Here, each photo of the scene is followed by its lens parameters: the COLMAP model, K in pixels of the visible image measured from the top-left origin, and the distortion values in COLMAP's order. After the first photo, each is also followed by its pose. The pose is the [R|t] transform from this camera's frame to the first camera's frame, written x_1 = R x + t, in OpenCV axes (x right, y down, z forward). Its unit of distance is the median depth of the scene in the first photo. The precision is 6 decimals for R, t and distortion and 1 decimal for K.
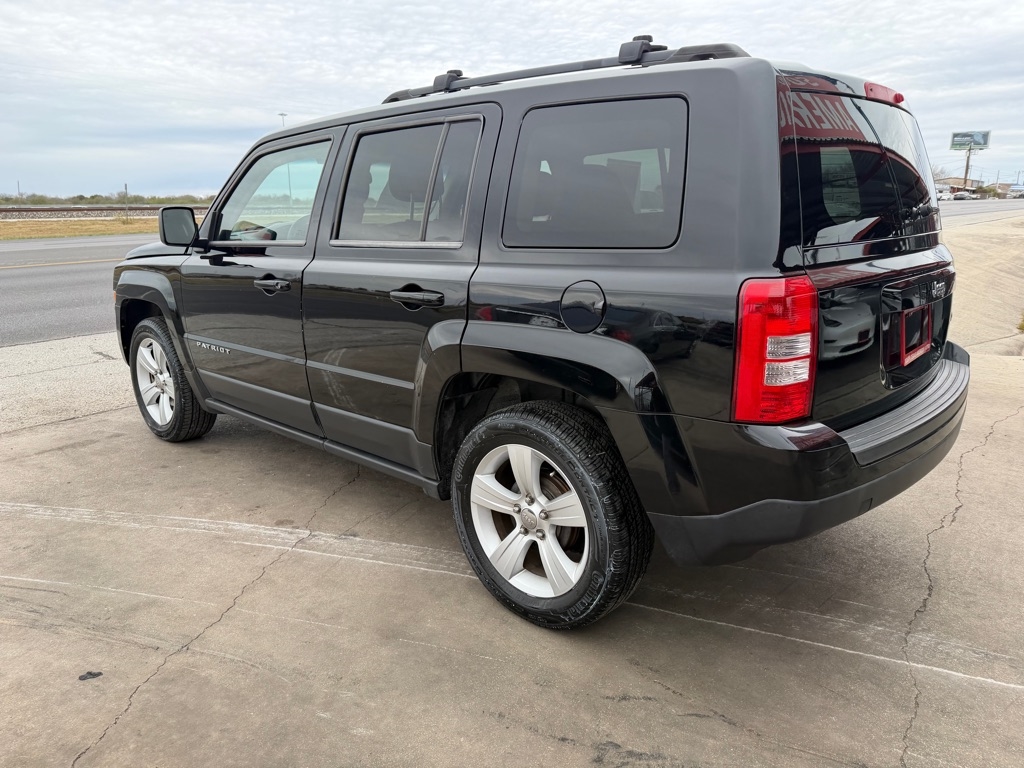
lens RADIAL K [[723.3, 0, 507.7], [0, 723.3, 376.5], [0, 0, 1]] dist [0.018665, -0.025558]
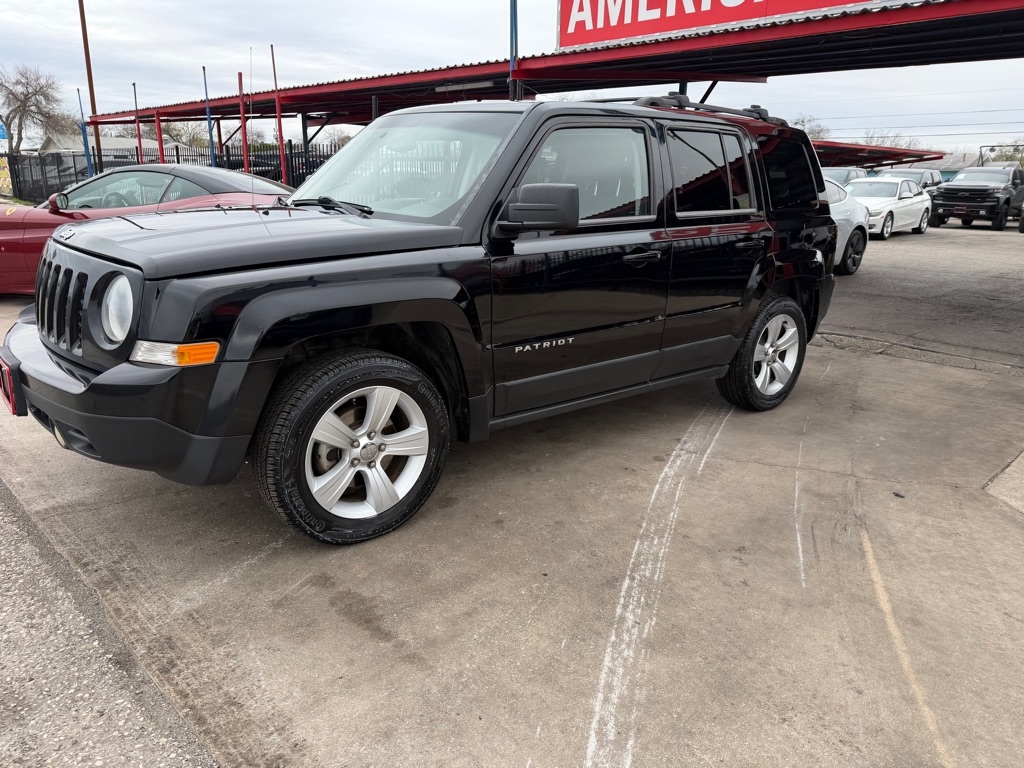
lens RADIAL K [[723.3, 0, 507.7], [0, 723.3, 376.5], [0, 0, 1]] dist [0.018665, -0.025558]
pose [[0.122857, -0.240418, 0.962863, -1.716313], [0.207248, 0.955037, 0.212020, -0.267571], [-0.970543, 0.173503, 0.167159, 1.228038]]
